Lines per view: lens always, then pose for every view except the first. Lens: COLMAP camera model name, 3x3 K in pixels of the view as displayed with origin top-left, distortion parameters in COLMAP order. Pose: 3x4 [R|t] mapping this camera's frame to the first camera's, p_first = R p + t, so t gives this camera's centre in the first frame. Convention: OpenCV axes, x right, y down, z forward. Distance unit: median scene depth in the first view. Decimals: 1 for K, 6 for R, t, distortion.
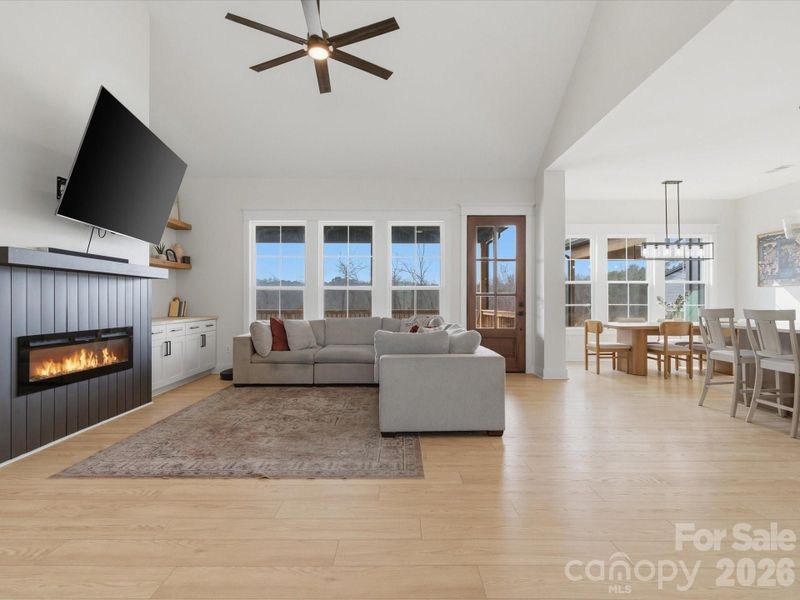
lens RADIAL K [[403.5, 0, 397.8], [0, 403.5, 303.4], [0, 0, 1]] dist [0.002695, 0.000300]
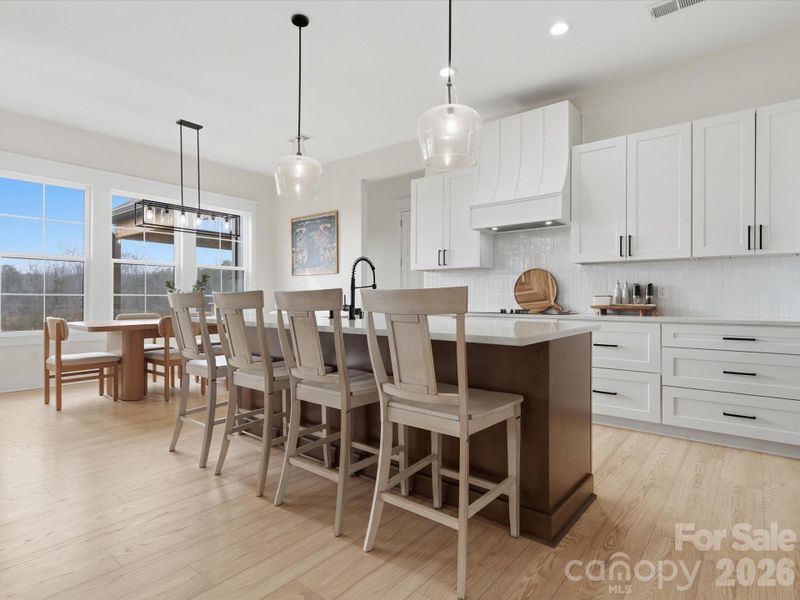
lens RADIAL K [[439.2, 0, 400.0], [0, 439.2, 300.0], [0, 0, 1]] dist [0.004916, 0.001205]
pose [[0.627590, 0.000625, 0.778544, 0.333689], [-0.000139, 1.000000, -0.000691, 0.017052], [-0.778544, 0.000325, 0.627590, 0.231752]]
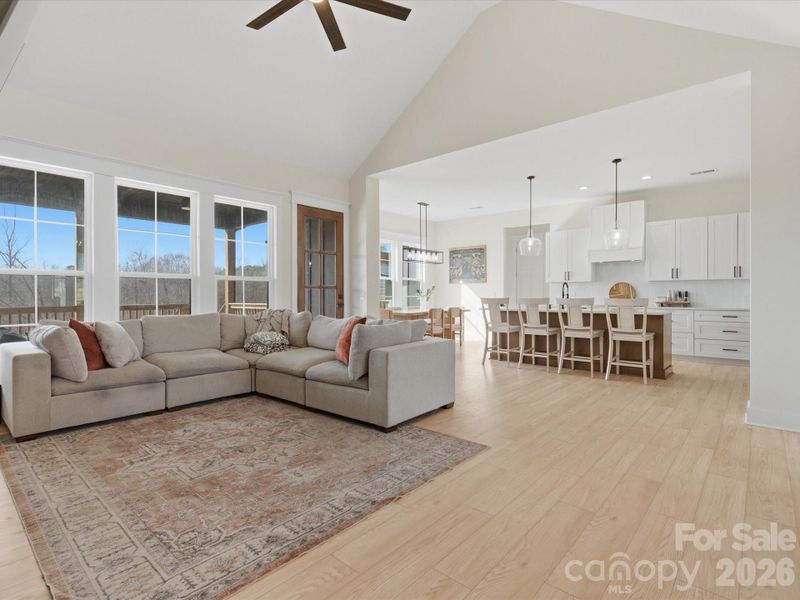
lens RADIAL K [[406.9, 0, 400.0], [0, 406.9, 300.0], [0, 0, 1]] dist [0.002868, -0.002210]
pose [[0.662274, -0.011918, 0.749167, -0.420071], [0.004901, 0.999921, 0.011575, 0.000357], [-0.749246, -0.003994, 0.662280, 0.185852]]
